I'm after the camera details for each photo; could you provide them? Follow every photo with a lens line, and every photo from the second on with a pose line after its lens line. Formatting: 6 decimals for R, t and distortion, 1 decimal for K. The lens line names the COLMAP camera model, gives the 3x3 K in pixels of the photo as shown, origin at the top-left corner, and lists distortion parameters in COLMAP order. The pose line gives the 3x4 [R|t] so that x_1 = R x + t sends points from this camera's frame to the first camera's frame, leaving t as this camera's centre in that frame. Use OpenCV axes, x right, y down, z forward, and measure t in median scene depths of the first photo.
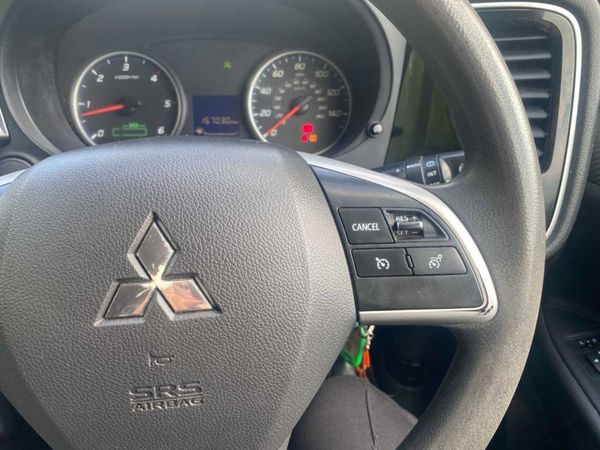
lens RADIAL K [[453.8, 0, 300.9], [0, 453.8, 225.3], [0, 0, 1]] dist [0.024720, -0.021785]
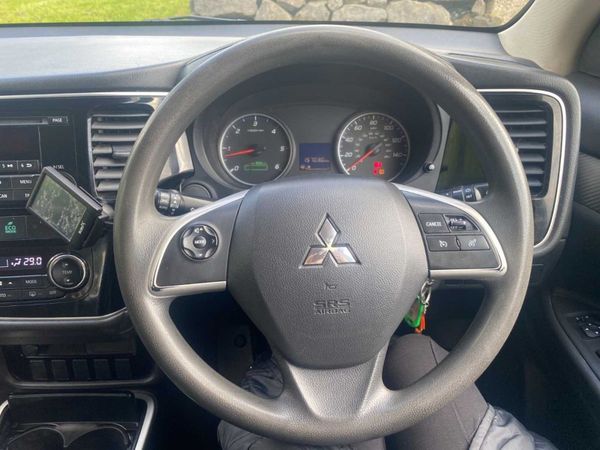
lens RADIAL K [[453.8, 0, 298.4], [0, 453.8, 224.7], [0, 0, 1]] dist [0.024720, -0.021785]
pose [[0.997585, 0.013684, -0.068099, -0.188099], [-0.017646, 0.998165, -0.057918, 0.083391], [0.067181, 0.058980, 0.995996, -0.591118]]
